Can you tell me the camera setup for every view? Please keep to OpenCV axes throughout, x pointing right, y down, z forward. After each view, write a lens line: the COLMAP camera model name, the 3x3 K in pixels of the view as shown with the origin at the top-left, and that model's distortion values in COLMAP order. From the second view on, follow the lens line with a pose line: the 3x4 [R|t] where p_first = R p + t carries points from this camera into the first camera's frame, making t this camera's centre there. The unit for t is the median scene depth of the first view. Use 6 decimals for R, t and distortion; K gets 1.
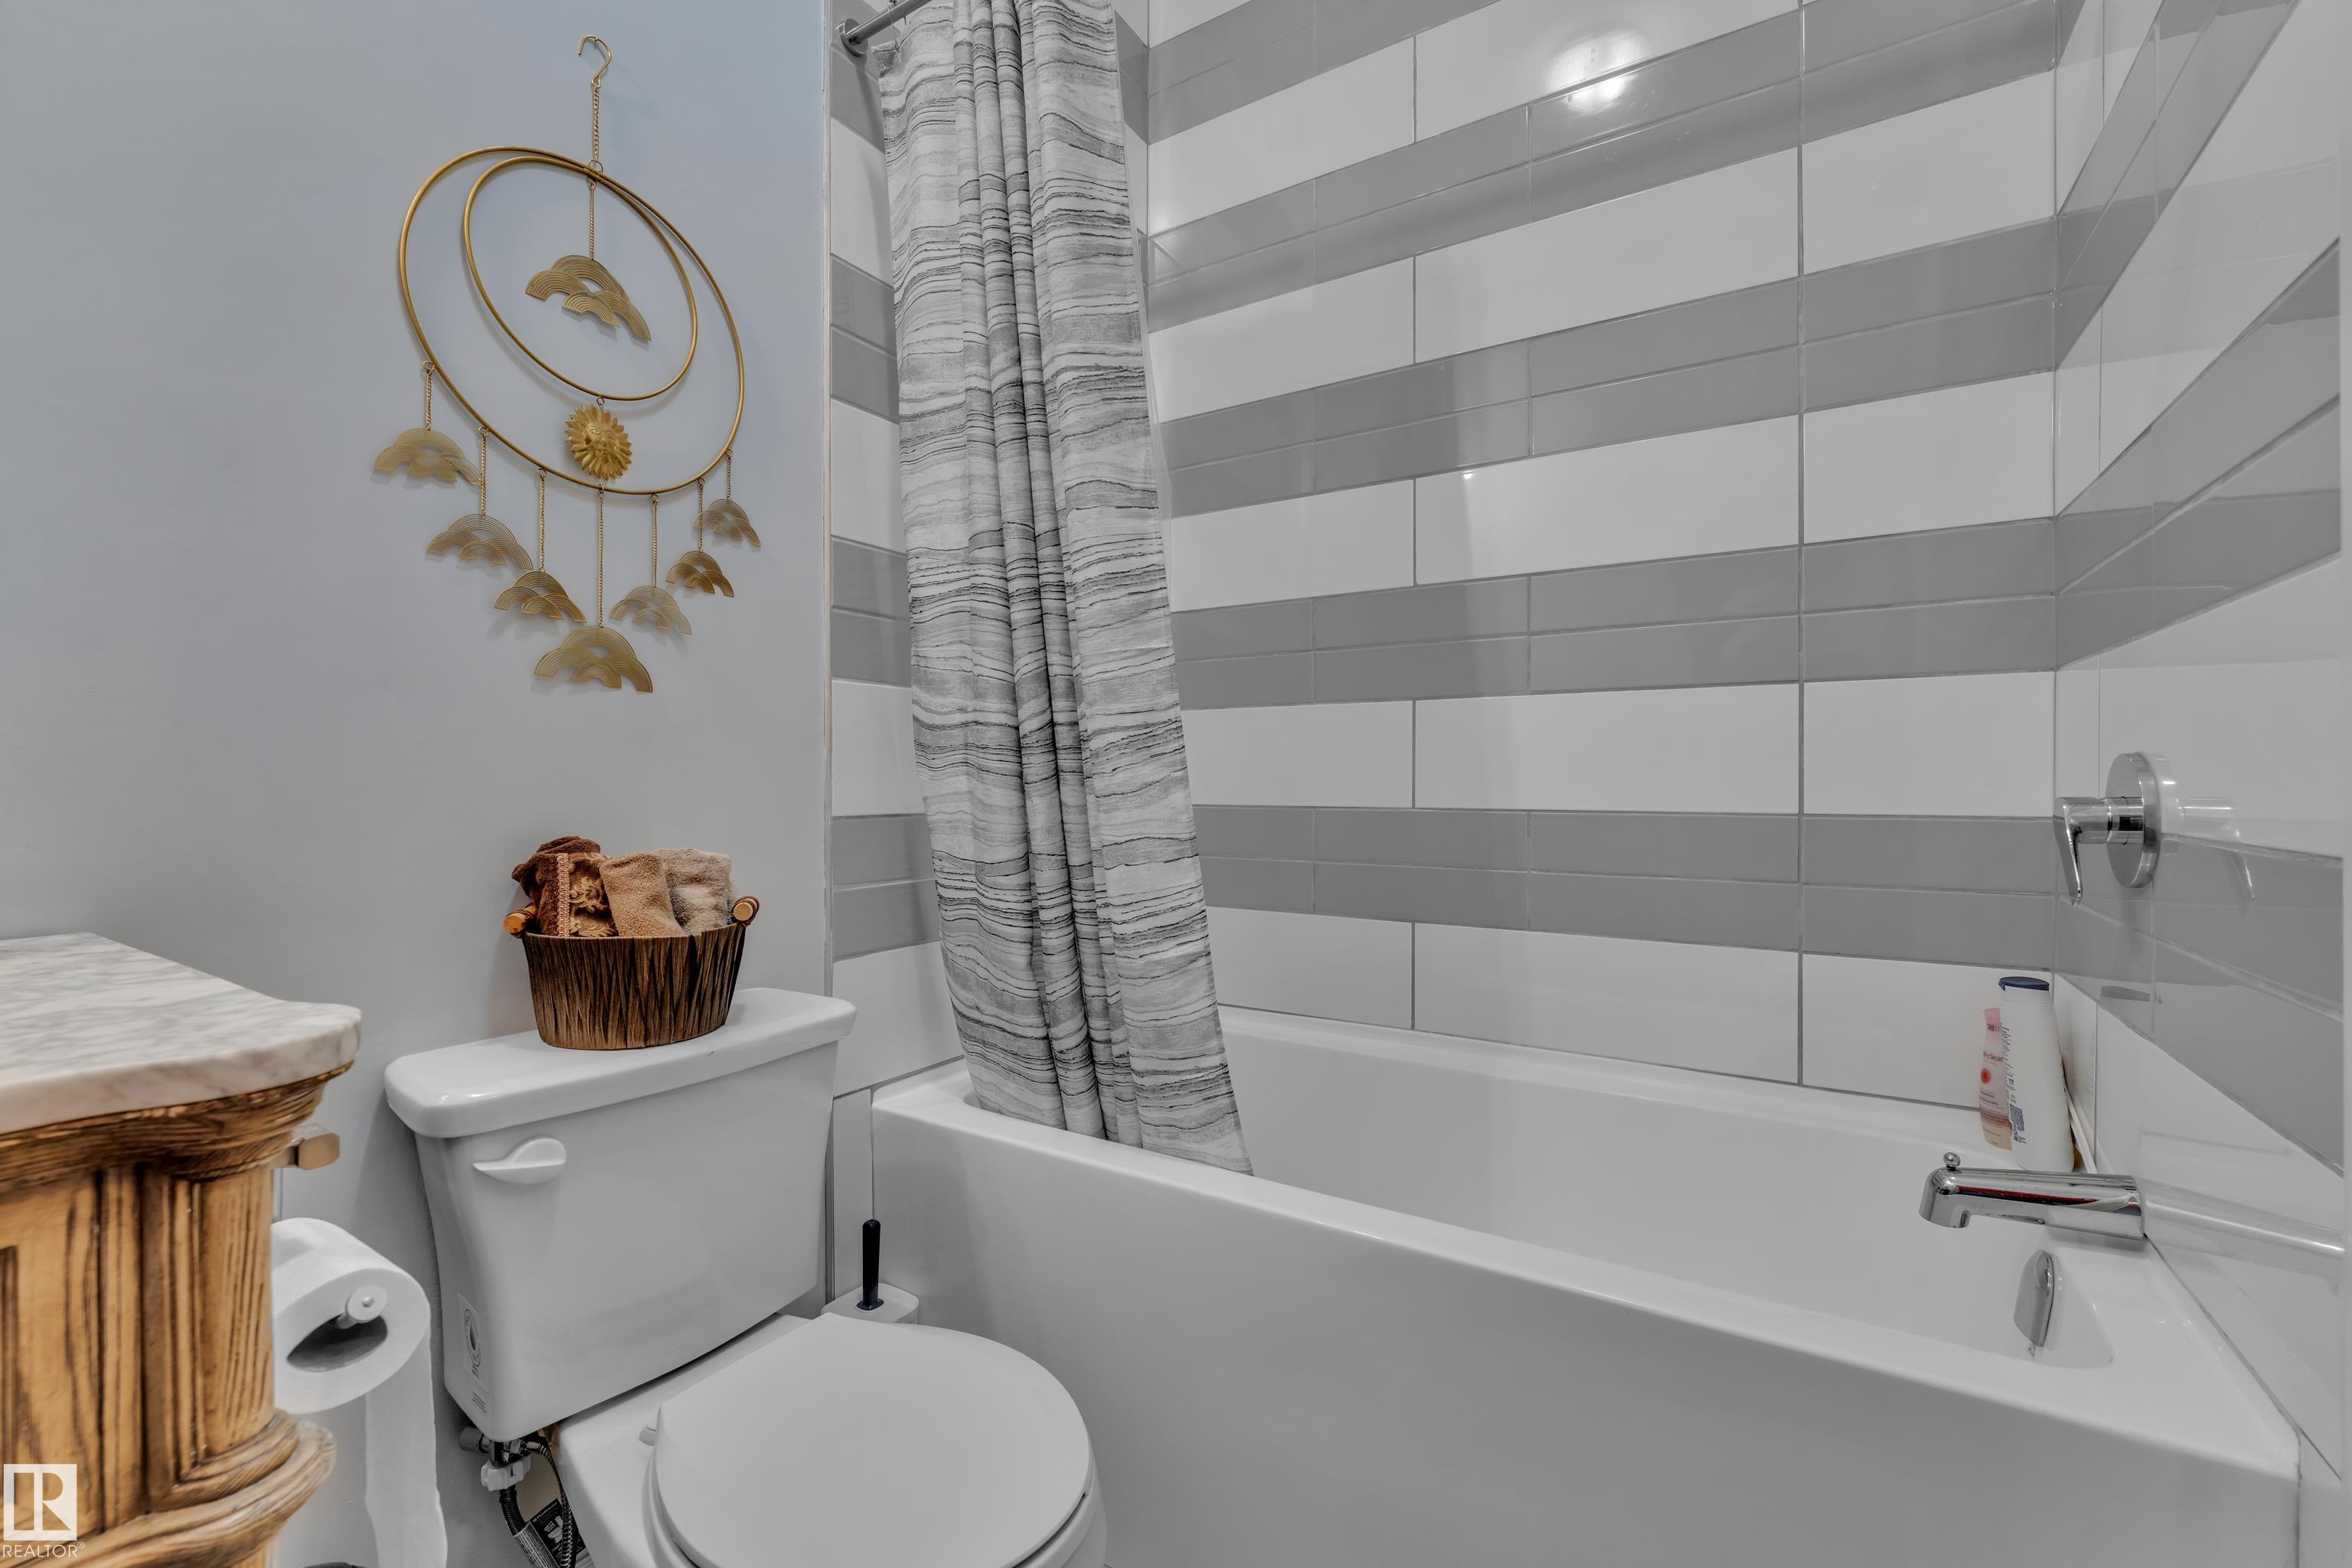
lens RADIAL K [[974.1, 0, 1176.2], [0, 974.1, 778.9], [0, 0, 1]] dist [-0.001189, -0.007481]
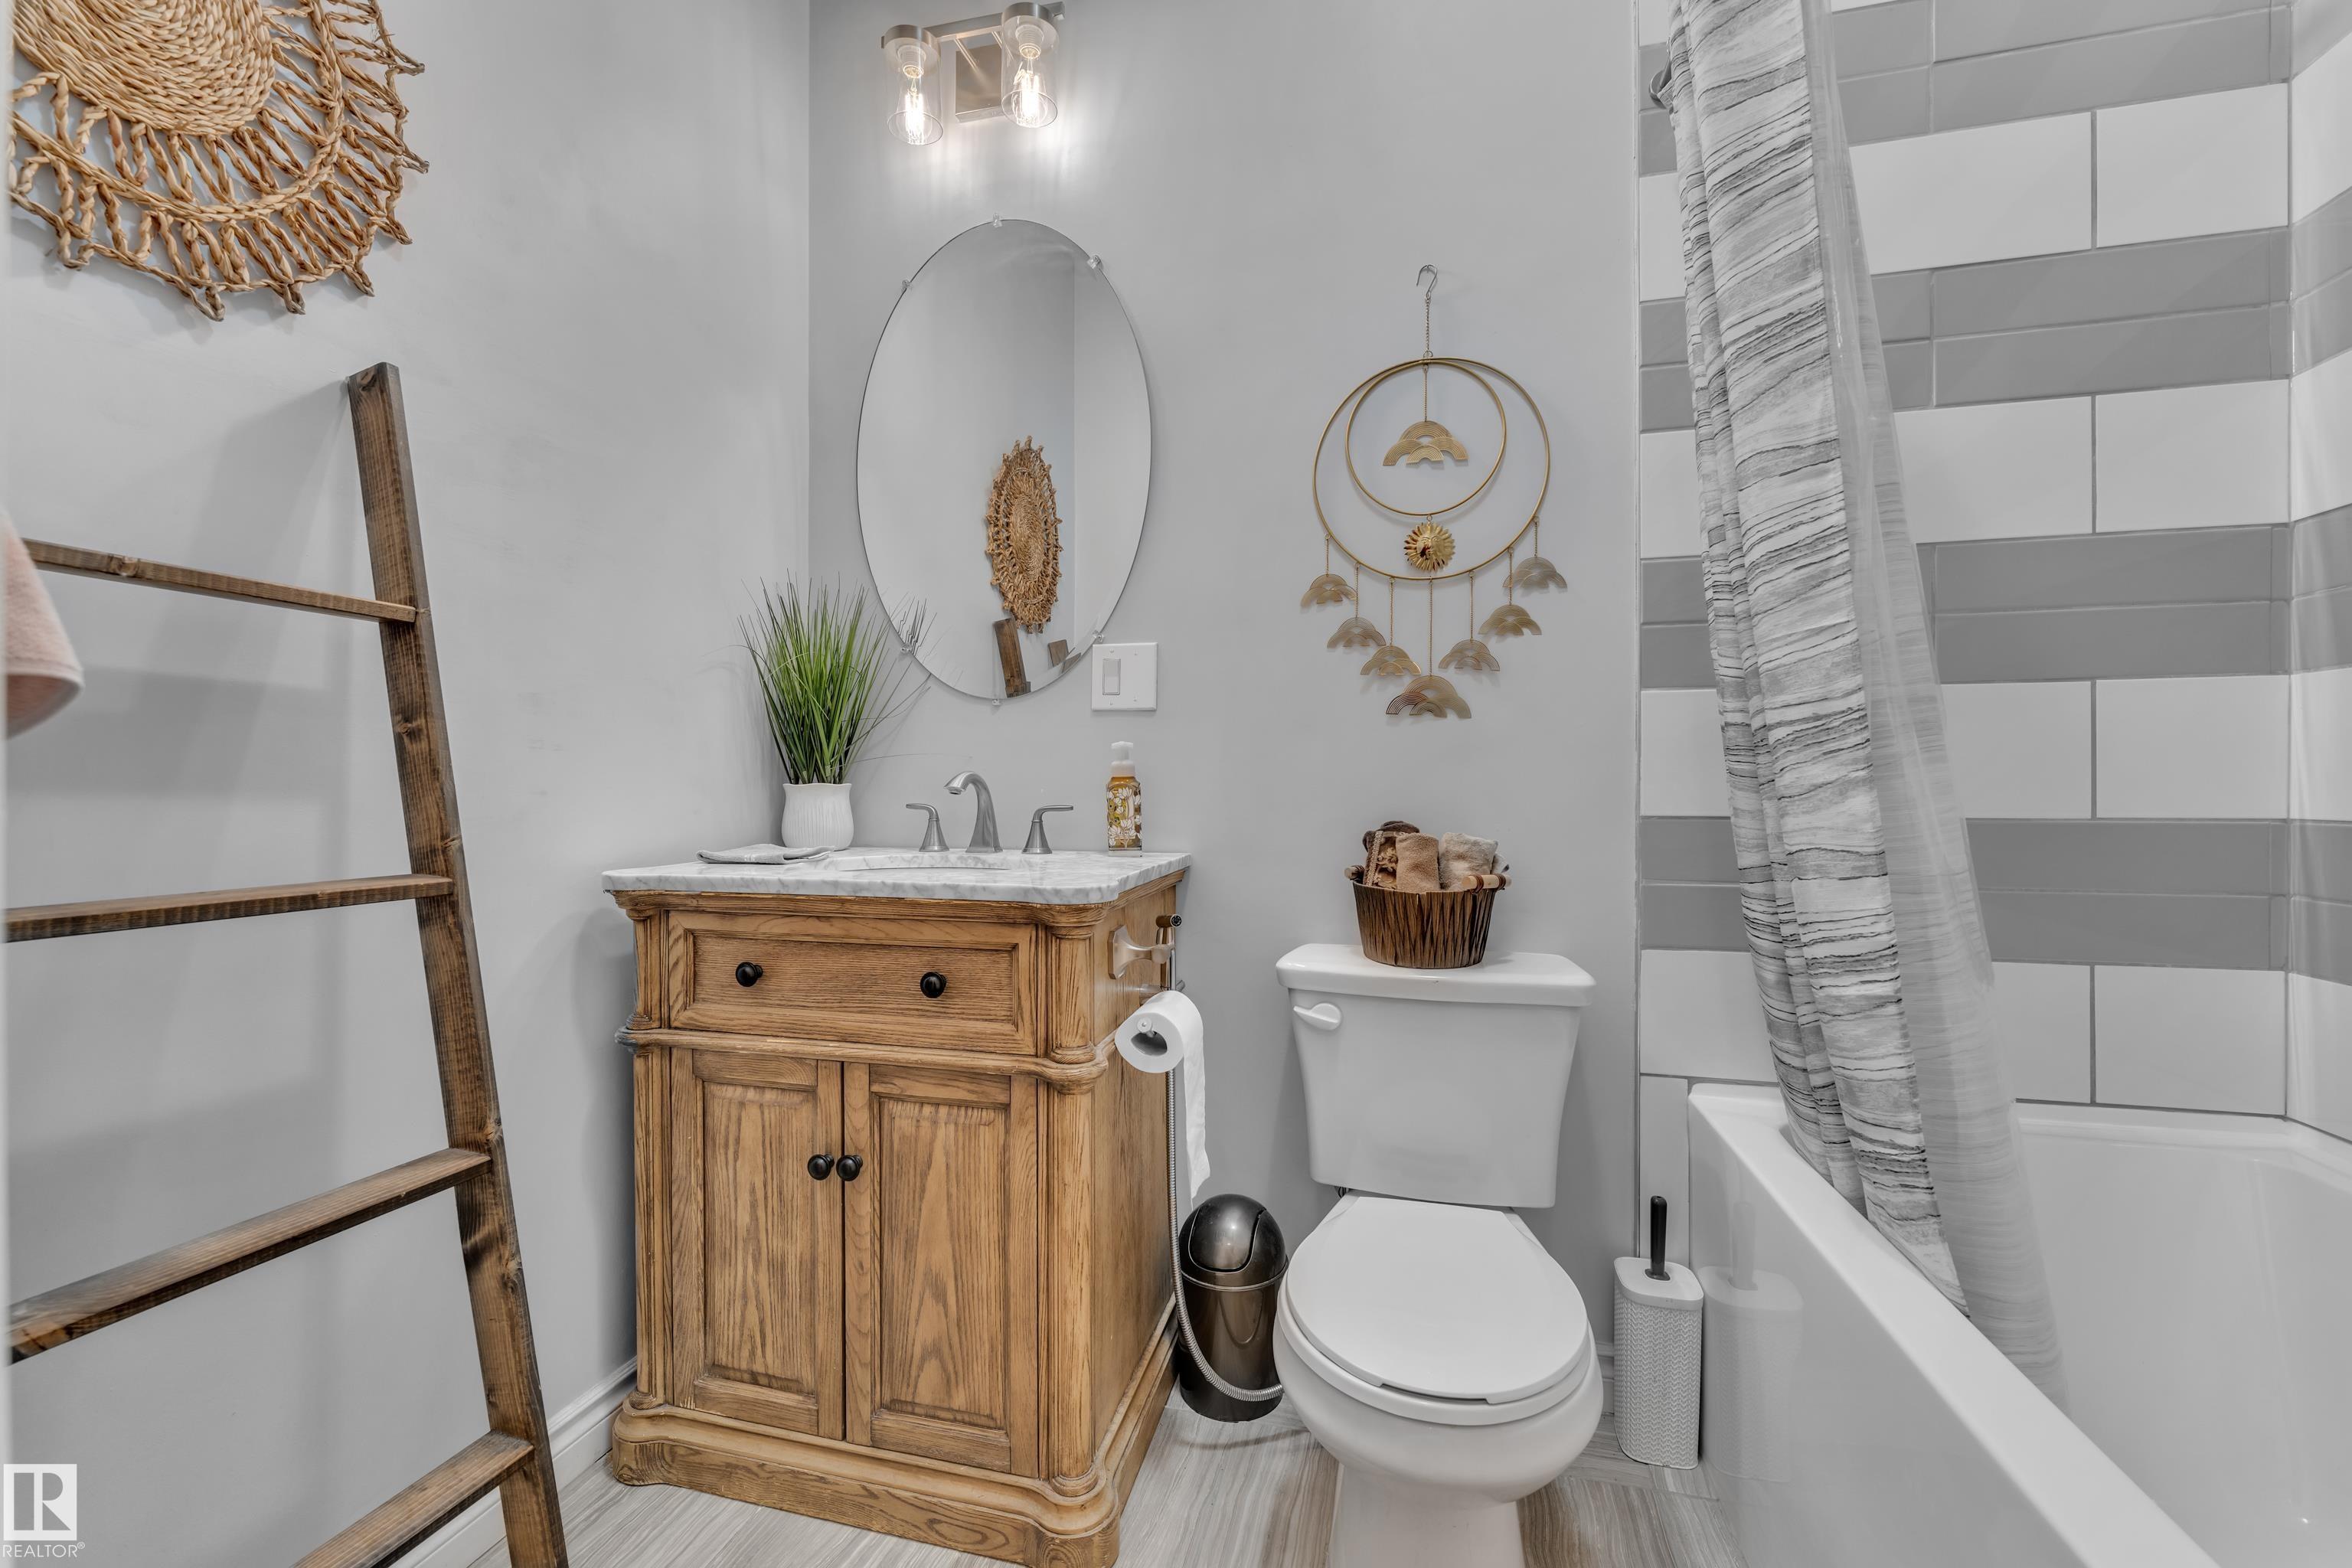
lens RADIAL K [[961.7, 0, 1170.8], [0, 961.7, 777.2], [0, 0, 1]] dist [-0.002023, -0.001428]
pose [[0.294057, -0.008700, -0.955748, 0.611719], [0.001700, 0.999962, -0.008580, 0.003962], [0.955786, 0.000899, 0.294060, 0.208743]]
